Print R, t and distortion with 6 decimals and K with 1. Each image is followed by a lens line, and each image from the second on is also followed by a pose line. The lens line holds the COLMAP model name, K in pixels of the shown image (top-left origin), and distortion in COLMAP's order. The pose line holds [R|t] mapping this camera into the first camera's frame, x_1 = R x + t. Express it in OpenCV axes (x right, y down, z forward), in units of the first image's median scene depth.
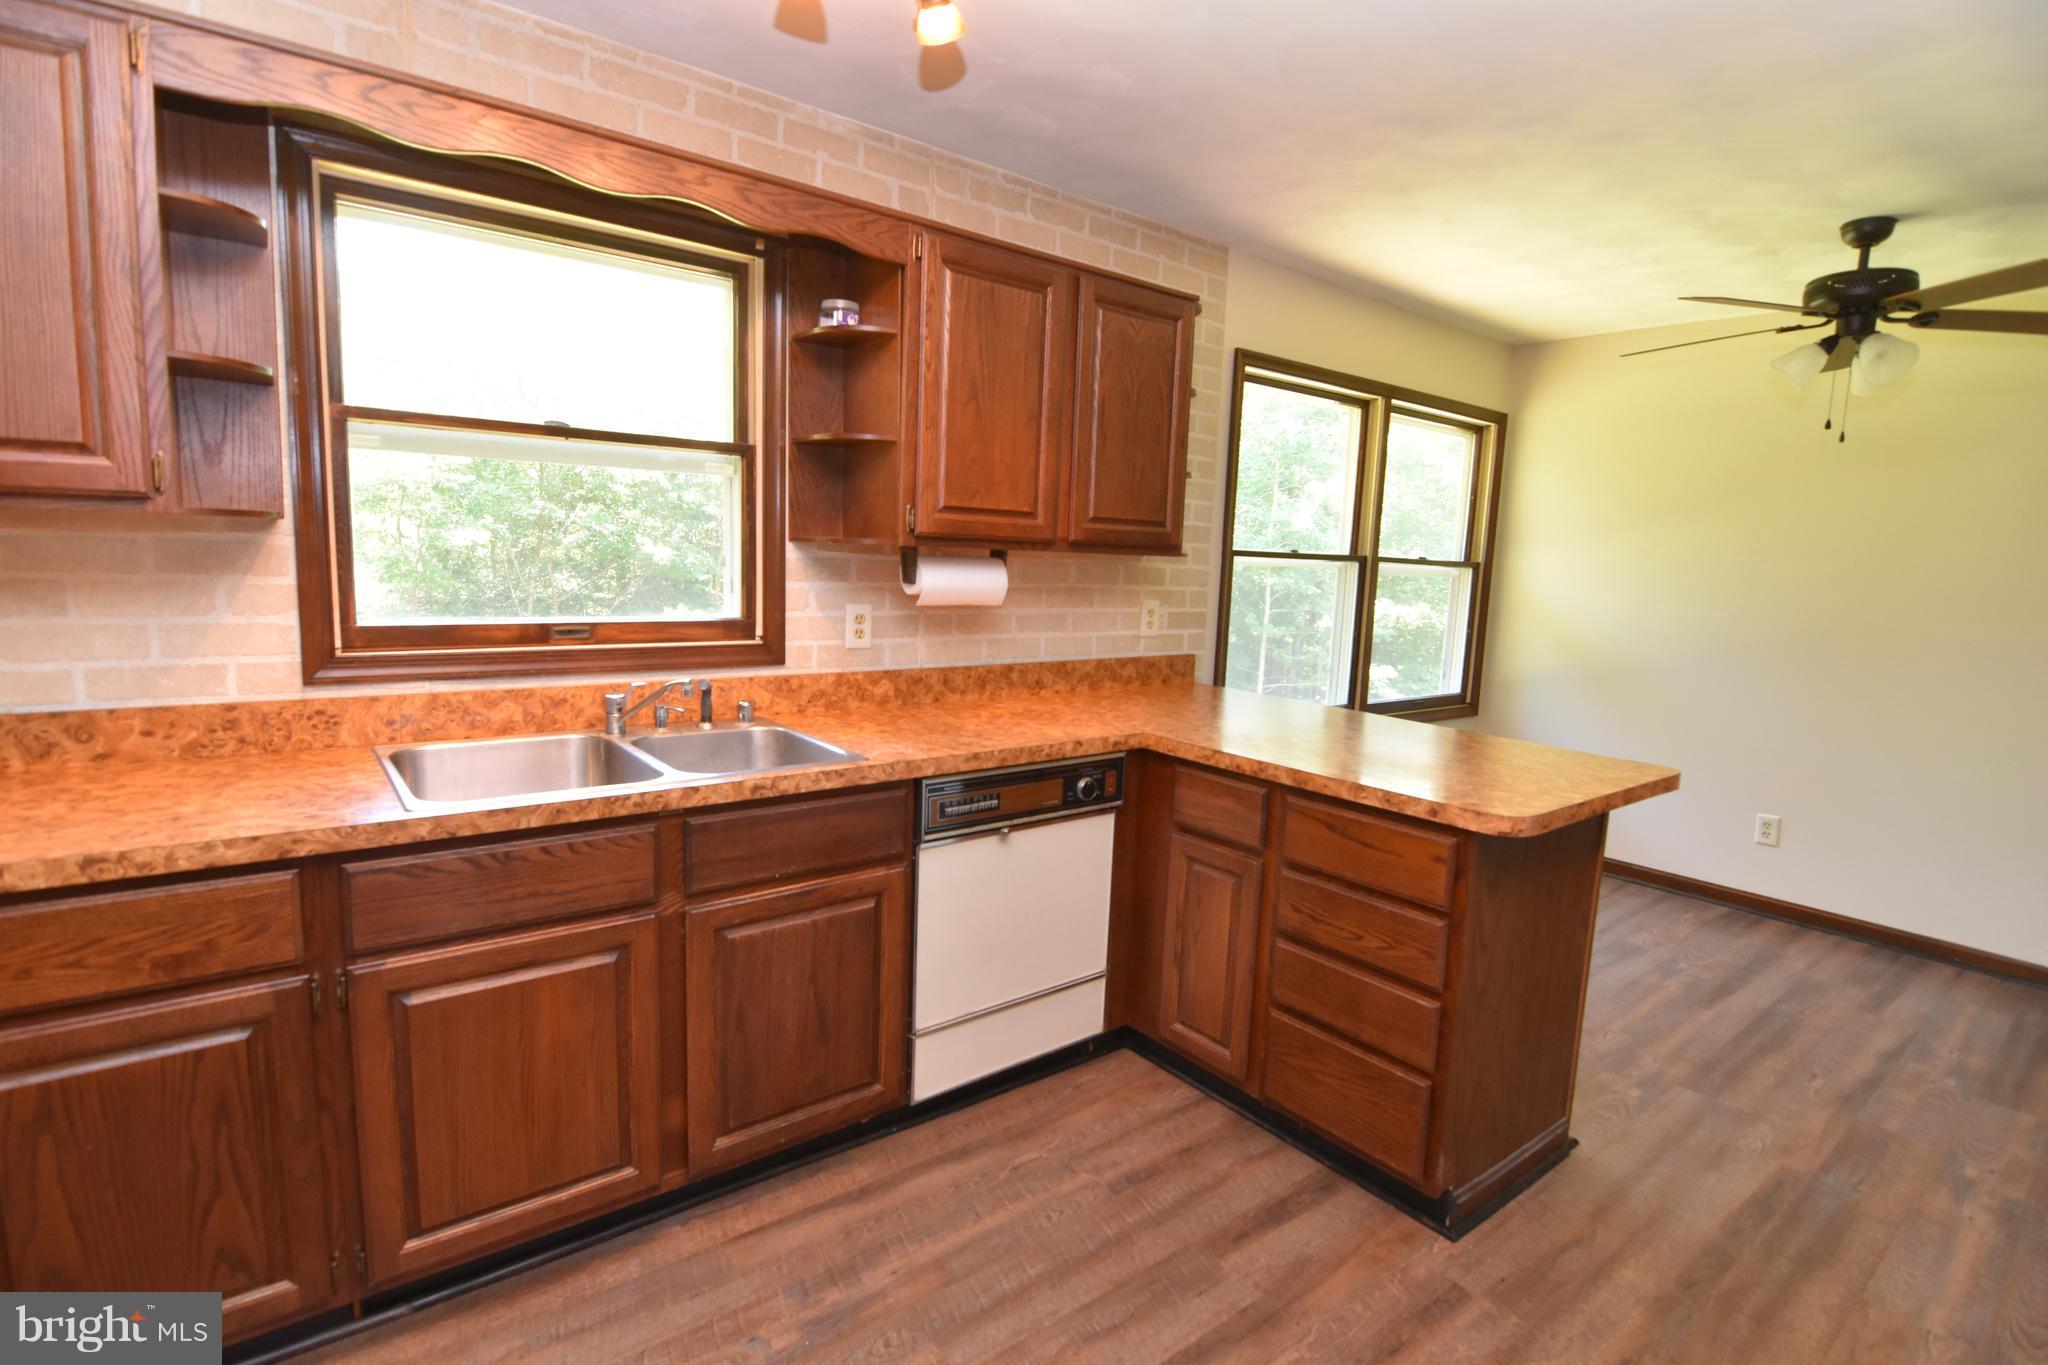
lens RADIAL K [[991.7, 0, 1030.3], [0, 991.7, 682.6], [0, 0, 1]] dist [-0.009404, -0.008099]
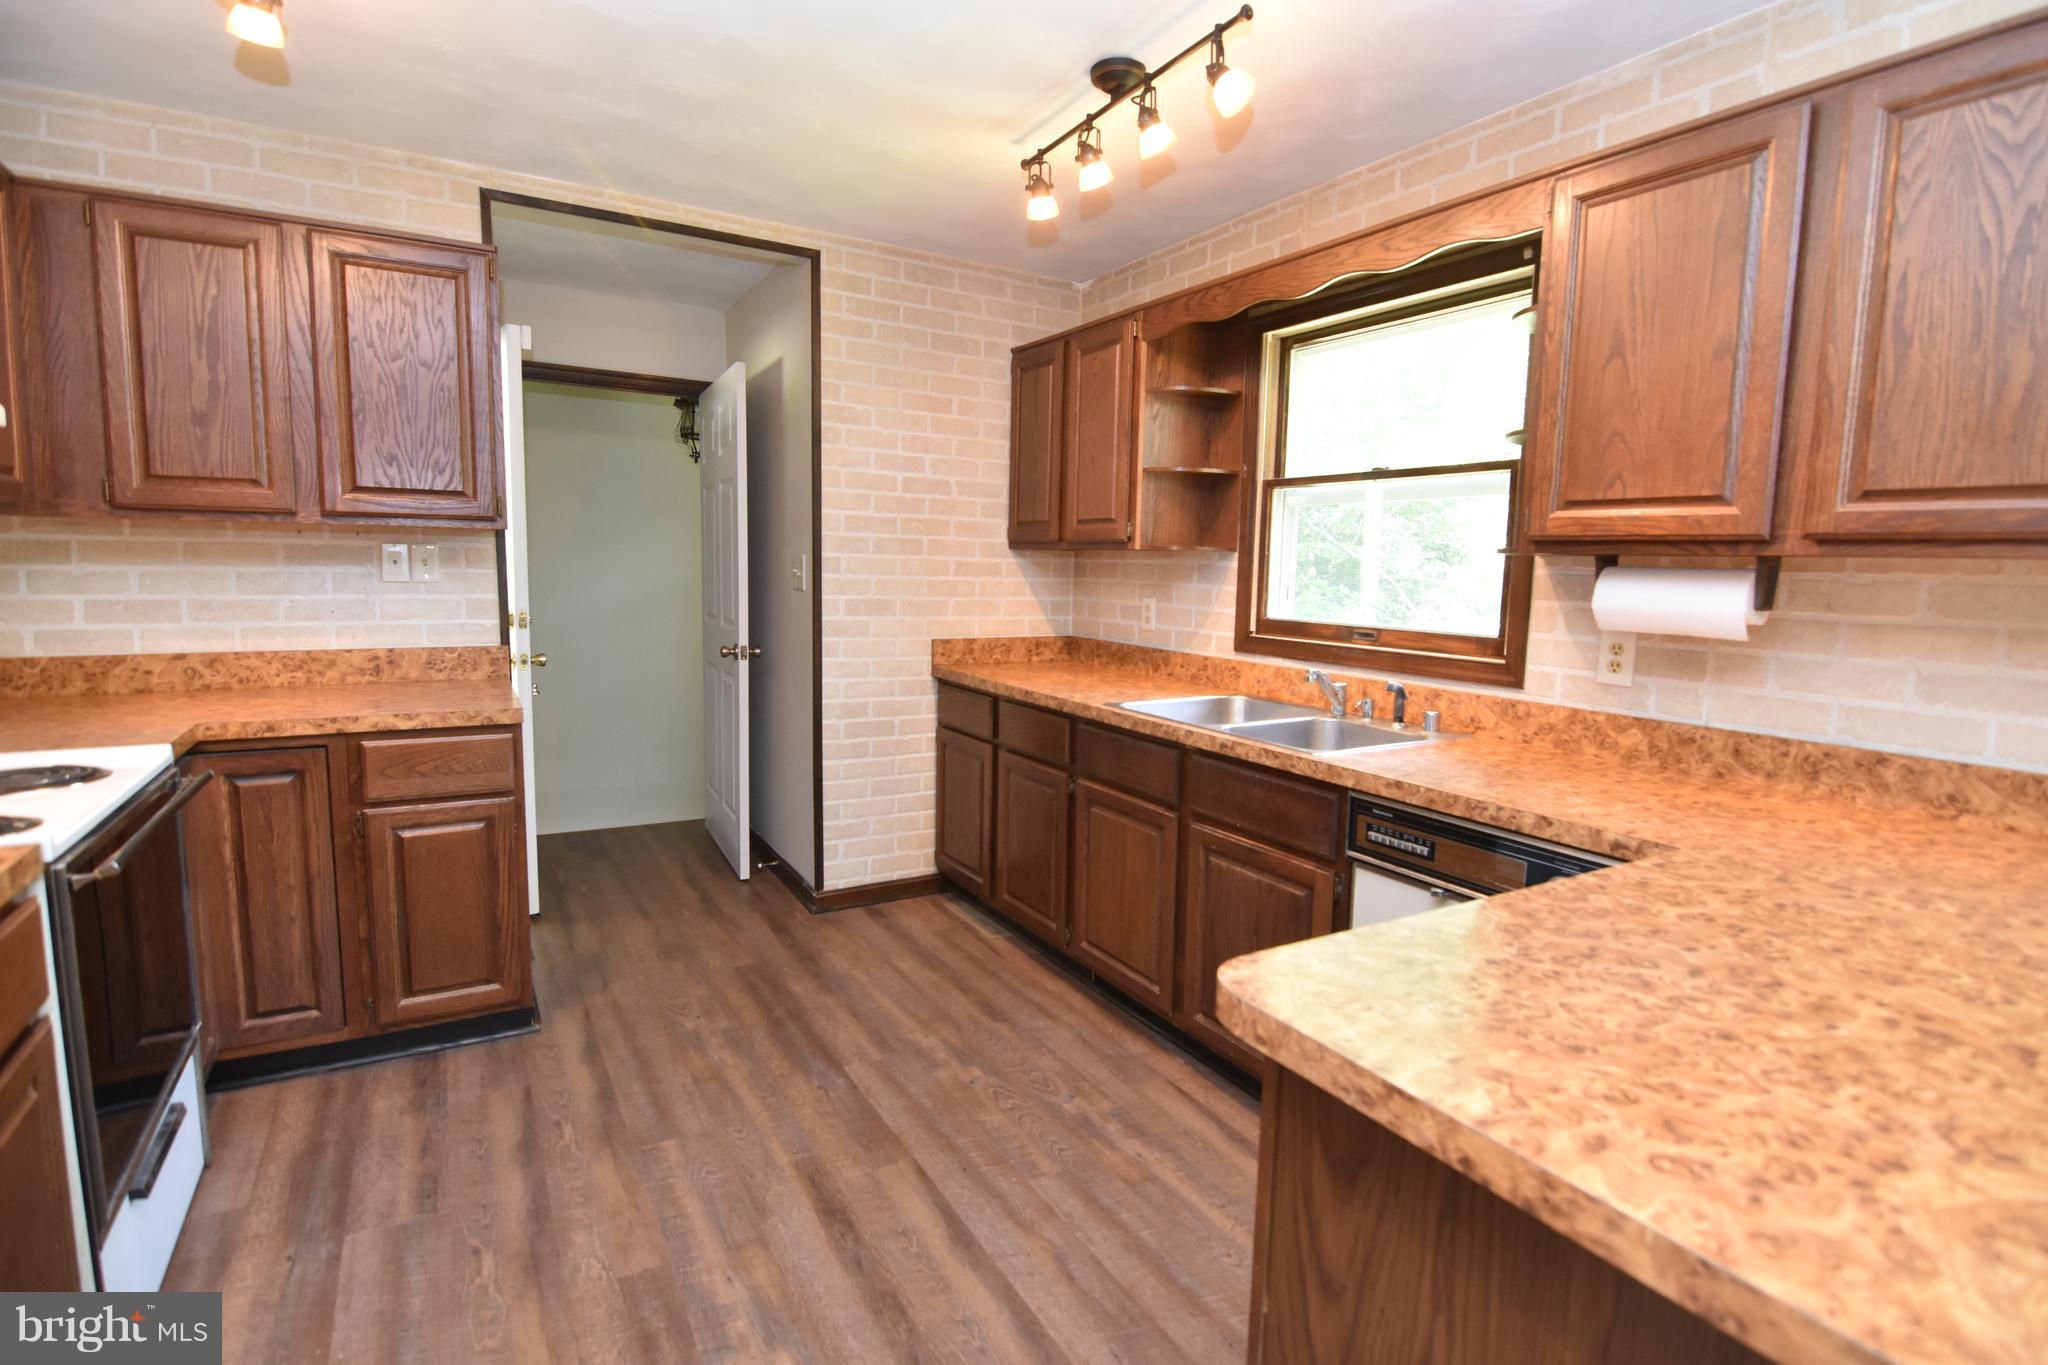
lens RADIAL K [[991.7, 0, 1036.9], [0, 991.7, 680.8], [0, 0, 1]] dist [-0.009404, -0.008099]
pose [[-0.133013, 0.075412, -0.988241, 0.797358], [-0.159829, 0.982419, 0.096480, -0.046584], [0.978142, 0.170783, -0.118621, 0.726788]]
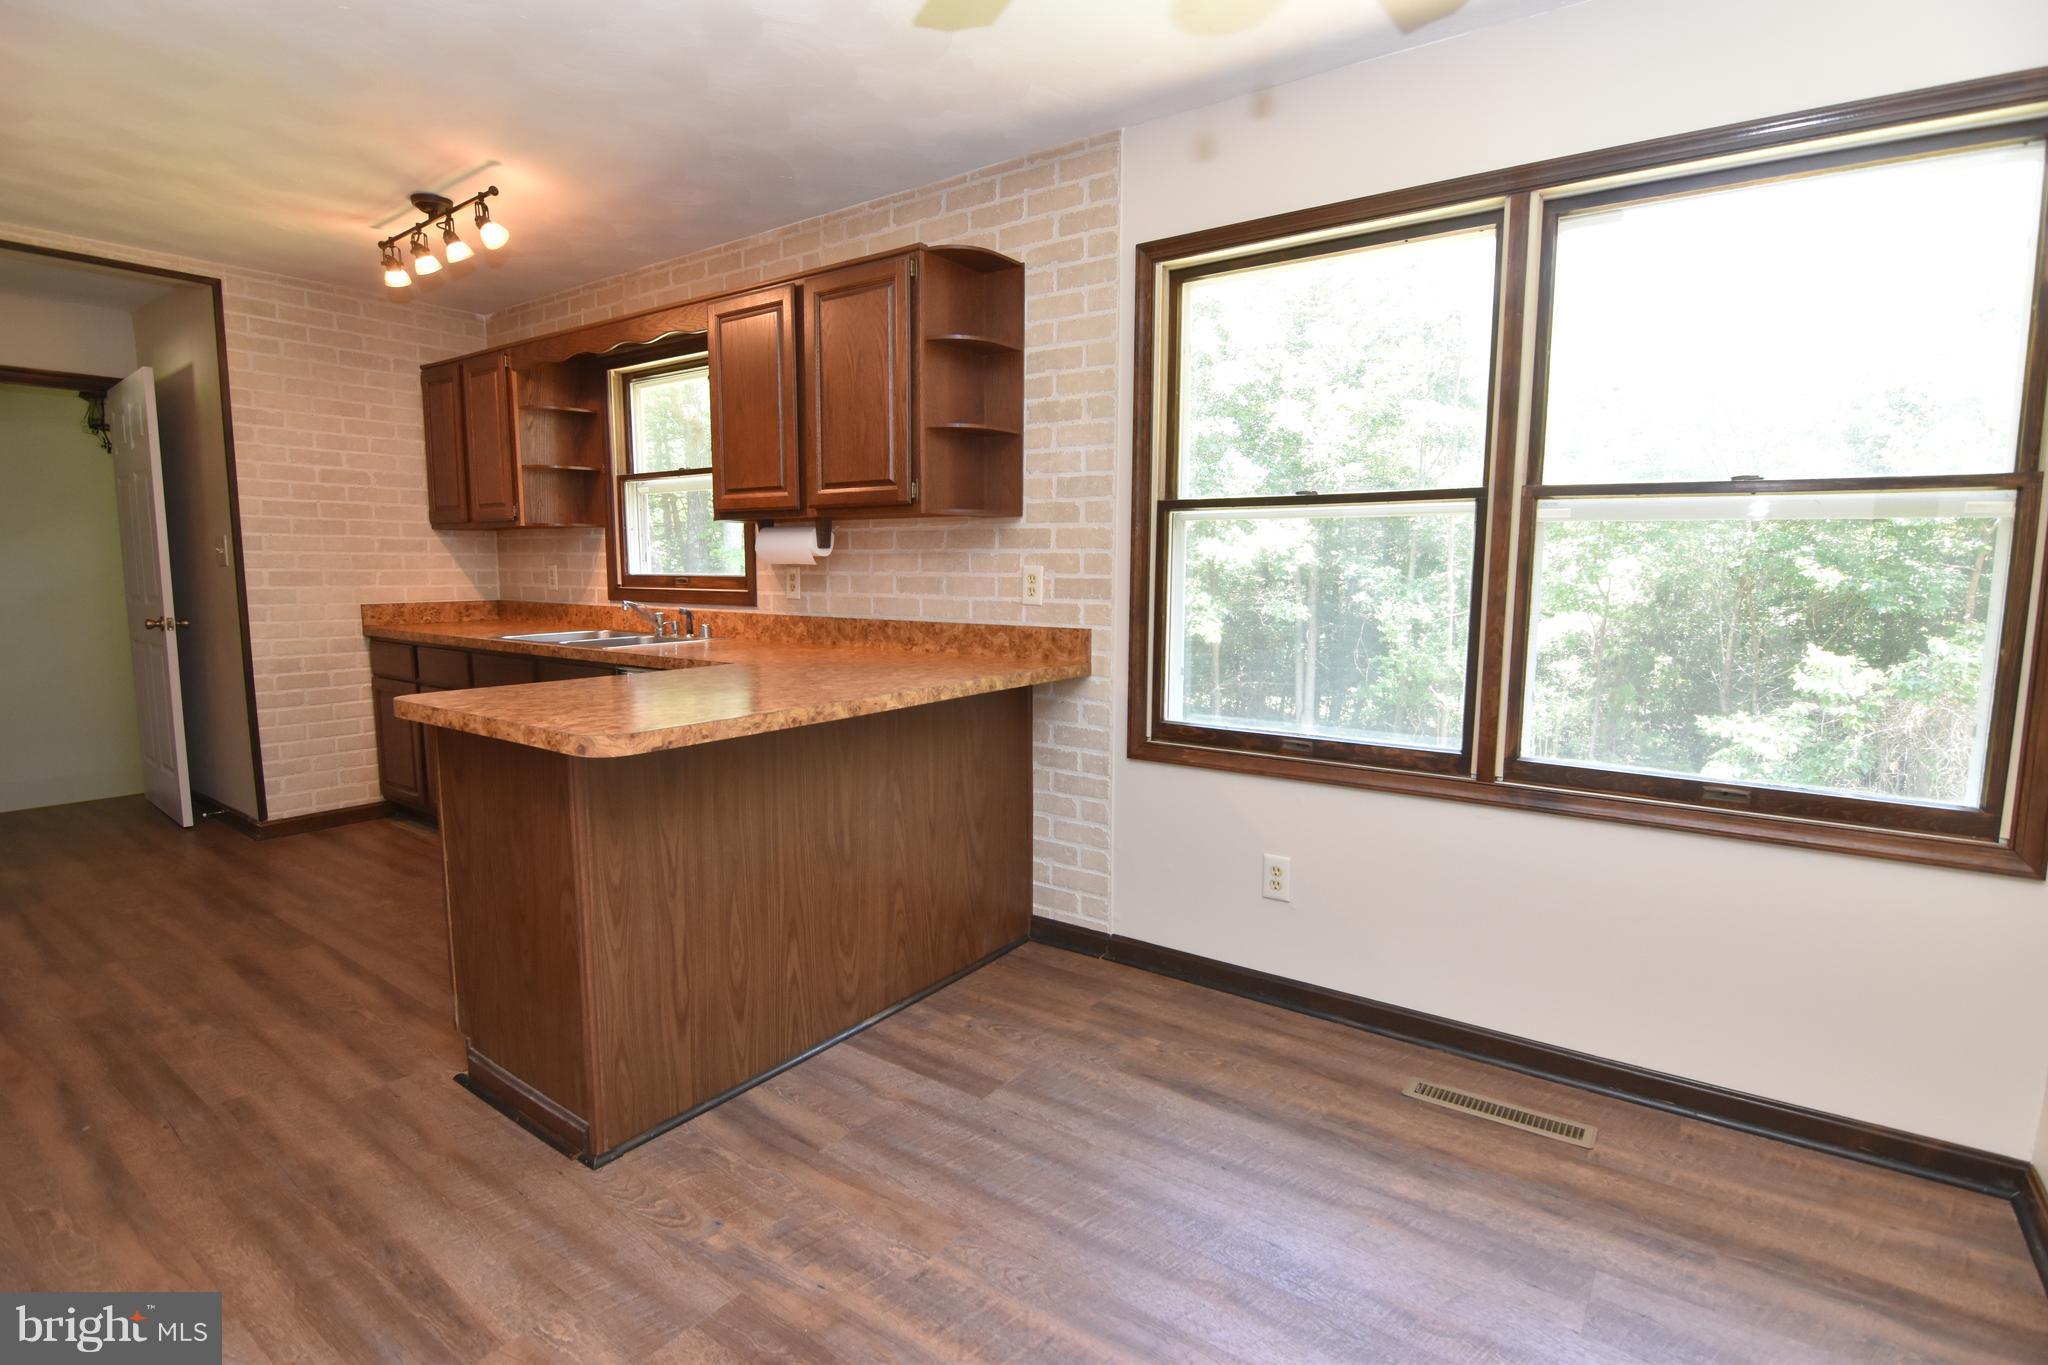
lens RADIAL K [[991.7, 0, 1033.2], [0, 991.7, 680.9], [0, 0, 1]] dist [-0.009404, -0.008099]
pose [[0.273268, 0.074627, -0.959039, 1.439229], [-0.120933, 0.991741, 0.042713, -0.023368], [0.954306, 0.104308, 0.280036, 1.086397]]
